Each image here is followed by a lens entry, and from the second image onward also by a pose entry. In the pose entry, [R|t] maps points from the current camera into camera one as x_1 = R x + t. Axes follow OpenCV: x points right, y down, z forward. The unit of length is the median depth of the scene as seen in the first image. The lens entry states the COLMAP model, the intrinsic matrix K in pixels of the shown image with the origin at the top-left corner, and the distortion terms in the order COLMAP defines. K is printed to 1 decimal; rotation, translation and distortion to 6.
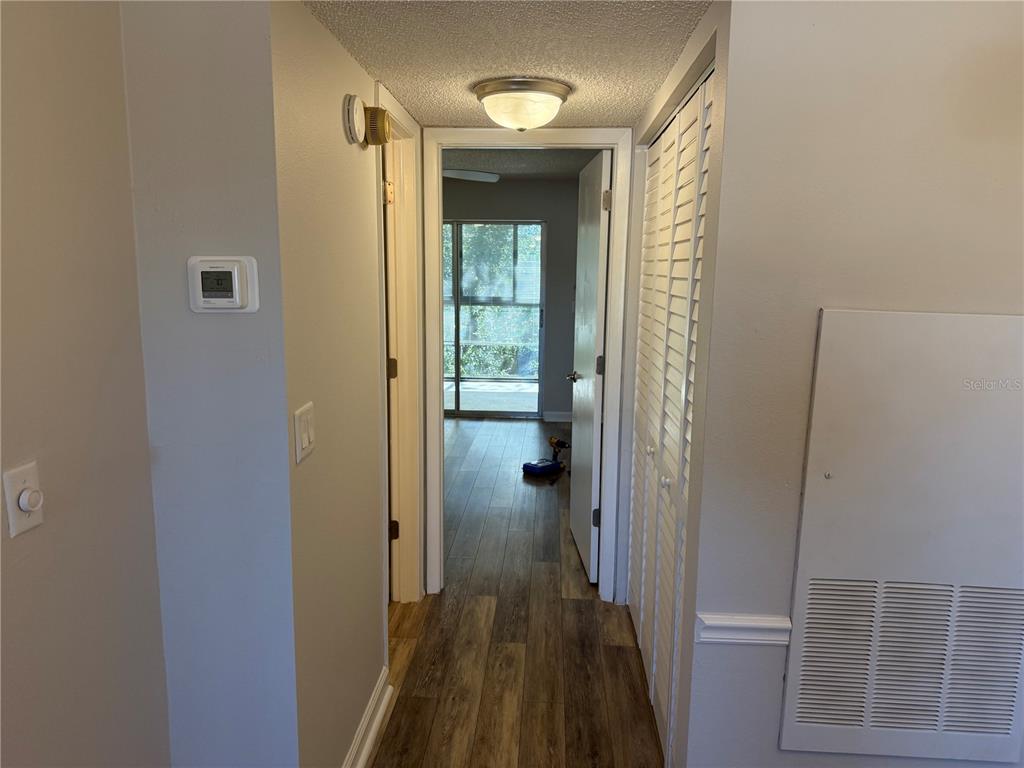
lens RADIAL K [[715.0, 0, 512.5], [0, 715.0, 387.8], [0, 0, 1]] dist [0.113815, -0.164494]
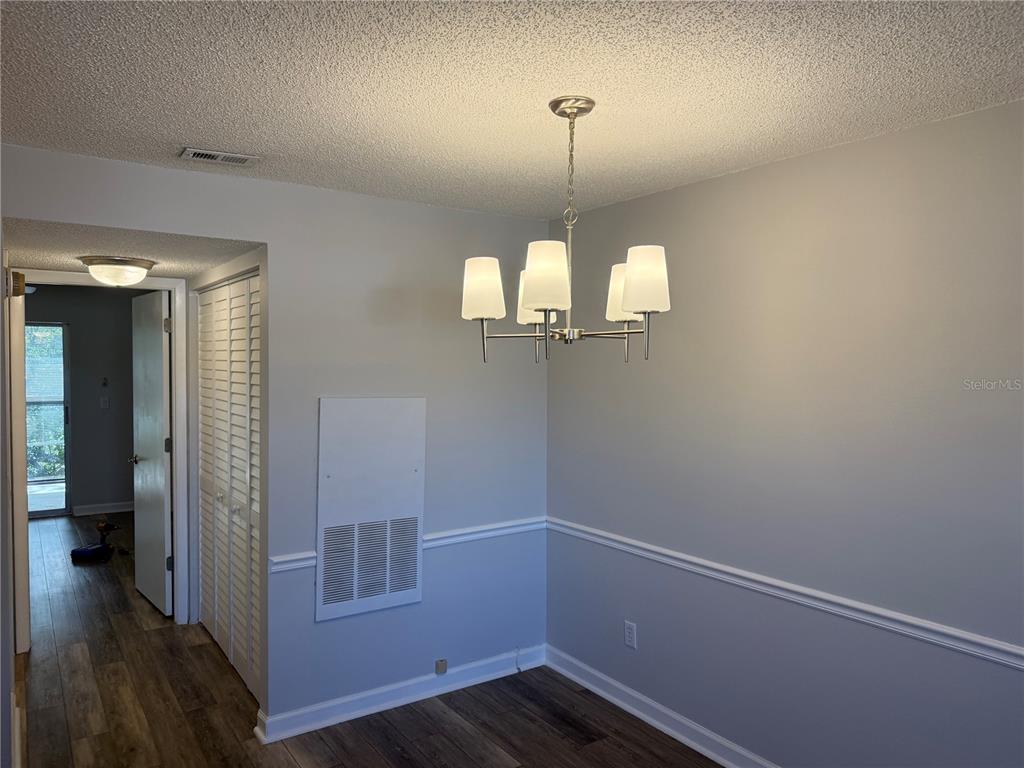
lens RADIAL K [[715.0, 0, 512.5], [0, 715.0, 387.8], [0, 0, 1]] dist [0.113815, -0.164494]
pose [[0.793672, -0.027261, 0.607734, -0.207017], [0.102485, 0.990709, -0.089401, 0.054253], [-0.599651, 0.133238, 0.789092, -0.511719]]
